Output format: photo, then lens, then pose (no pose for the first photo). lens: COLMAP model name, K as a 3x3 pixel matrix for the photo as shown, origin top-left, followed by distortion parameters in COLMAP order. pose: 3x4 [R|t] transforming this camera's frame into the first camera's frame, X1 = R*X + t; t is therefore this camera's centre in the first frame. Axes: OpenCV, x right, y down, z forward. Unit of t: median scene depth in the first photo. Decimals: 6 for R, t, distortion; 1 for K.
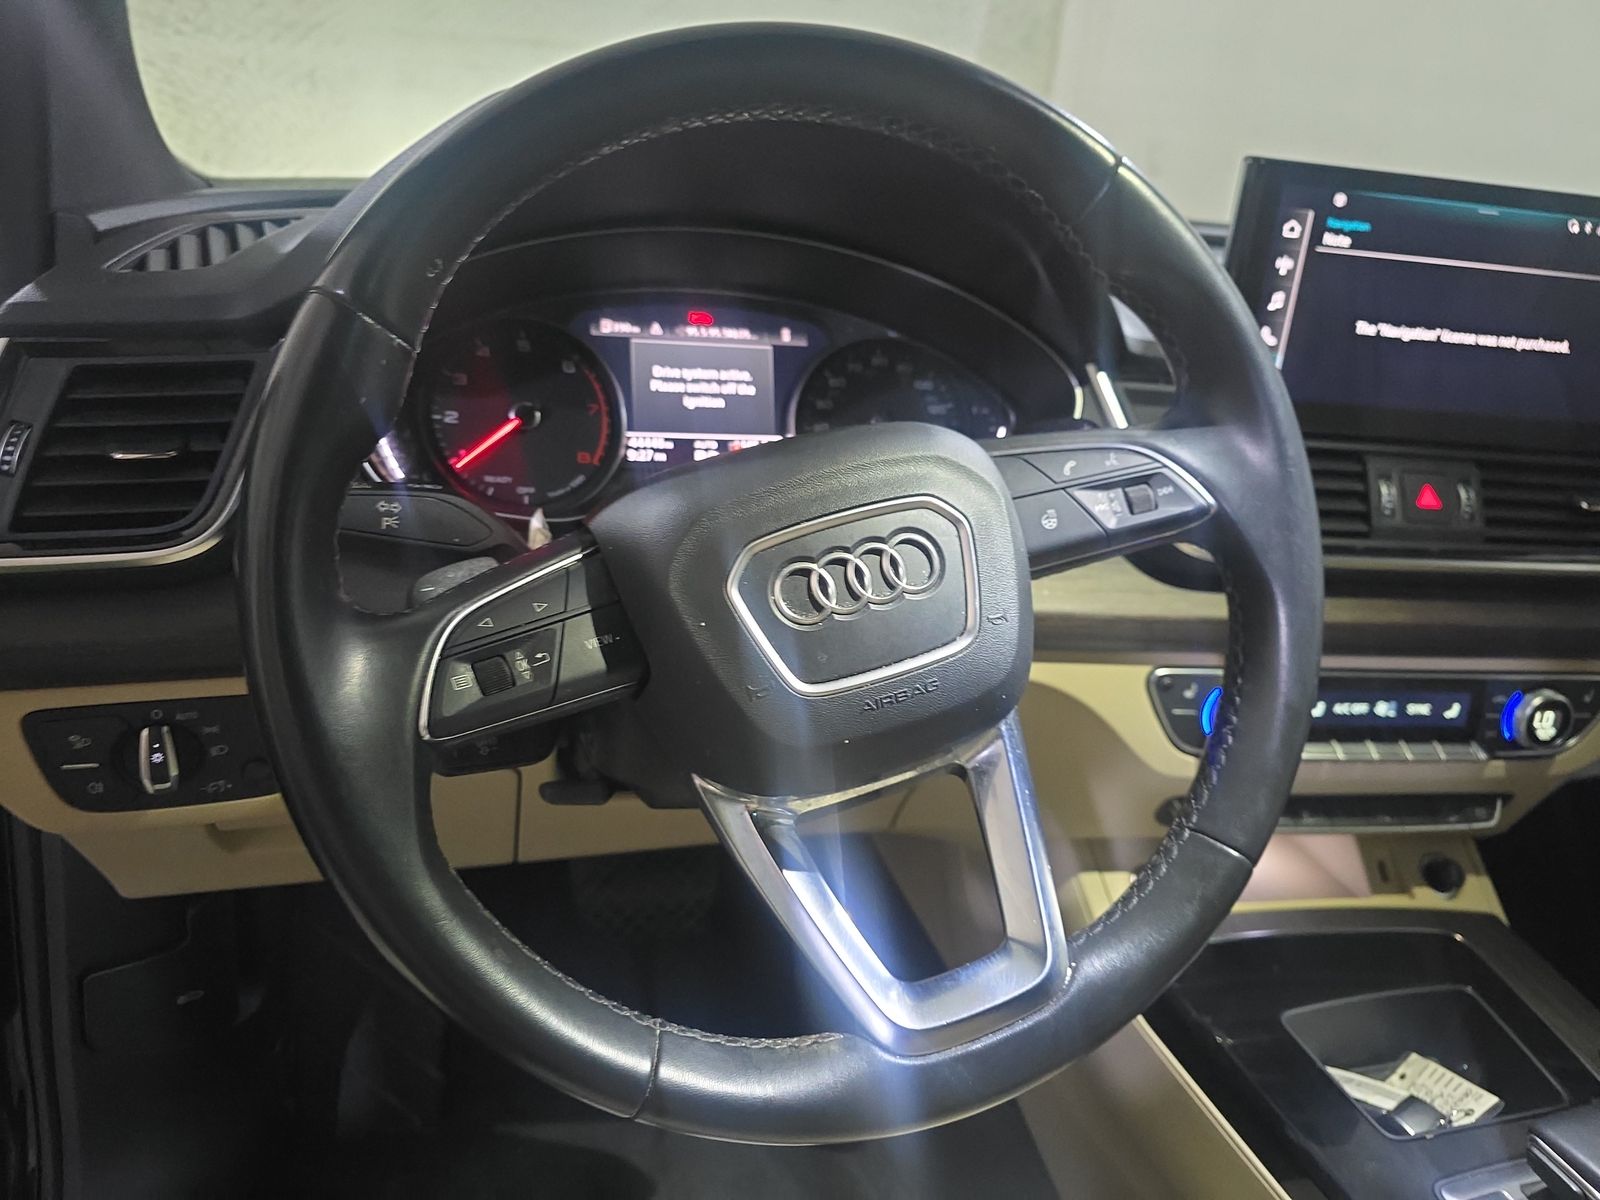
lens RADIAL K [[1051.3, 0, 789.6], [0, 1051.3, 606.7], [0, 0, 1]] dist [0.029548, -0.029866]
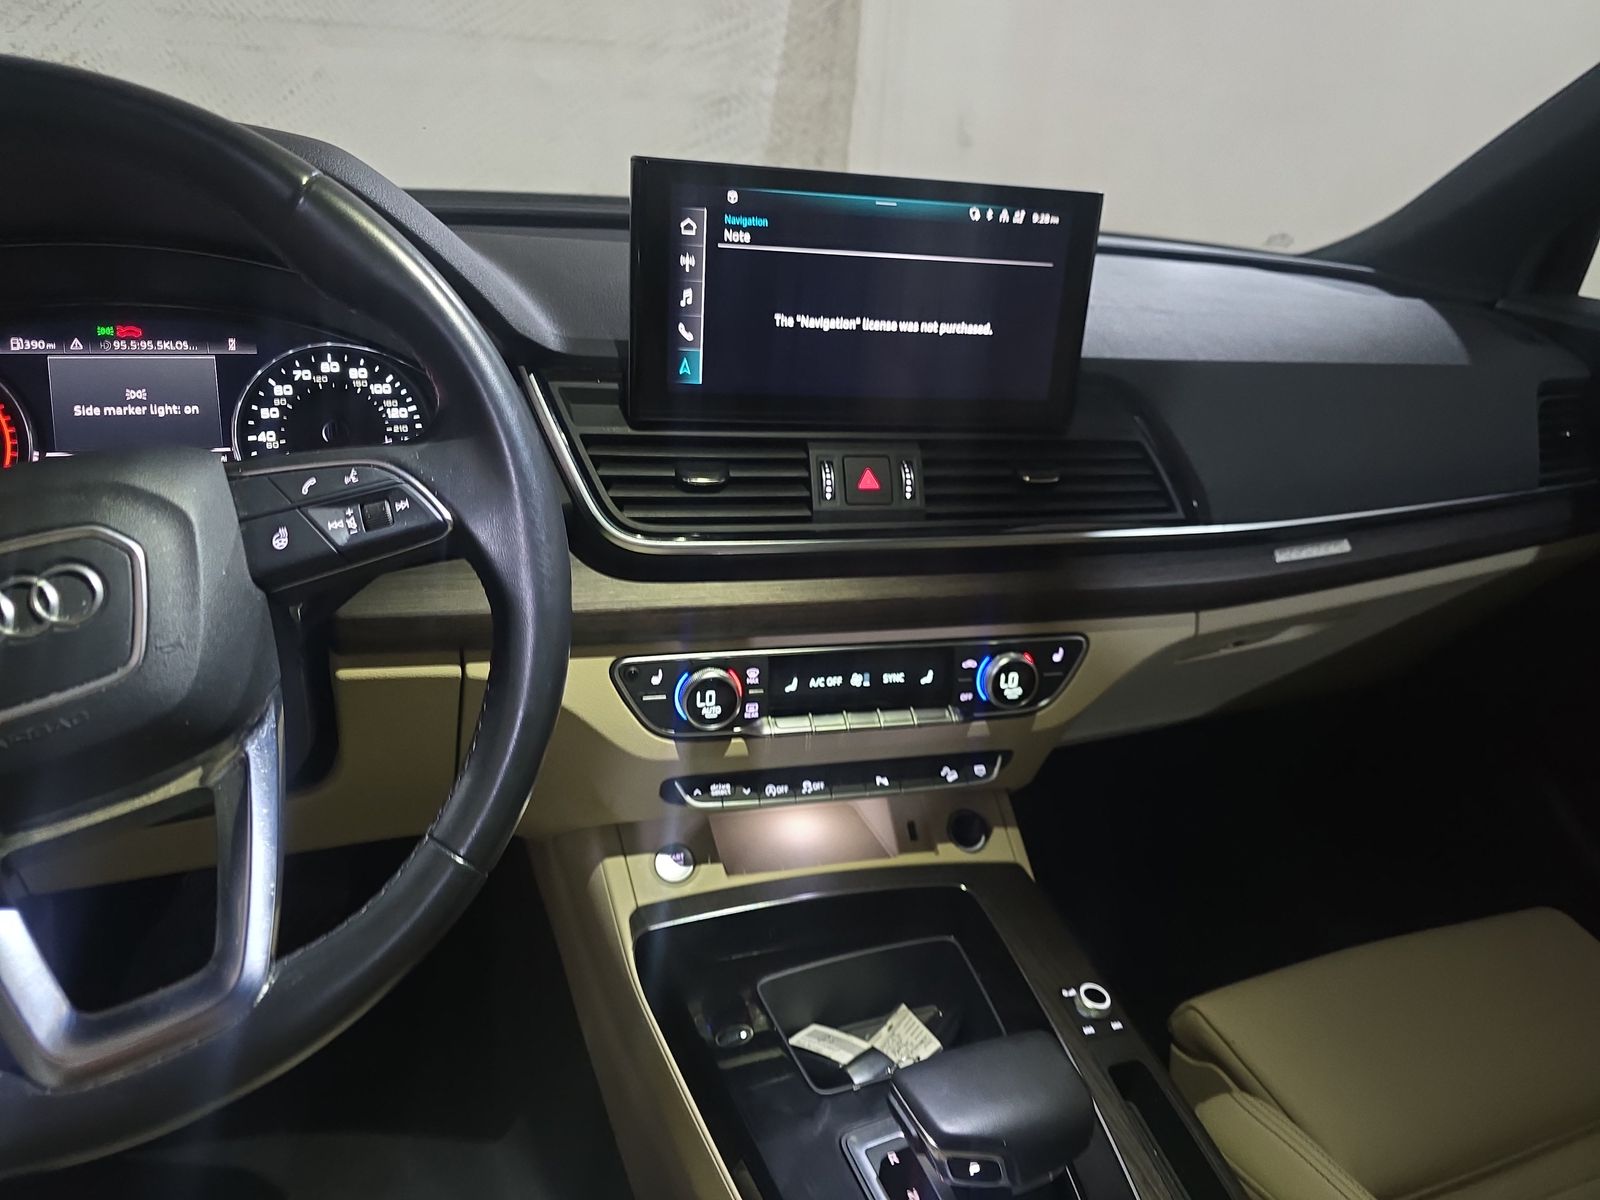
lens RADIAL K [[1051.3, 0, 800.3], [0, 1051.3, 596.9], [0, 0, 1]] dist [0.029548, -0.029866]
pose [[0.995138, -0.059439, 0.078538, 0.449116], [0.057626, 0.998021, 0.025152, -0.016876], [-0.079877, -0.020503, 0.996594, -0.034803]]
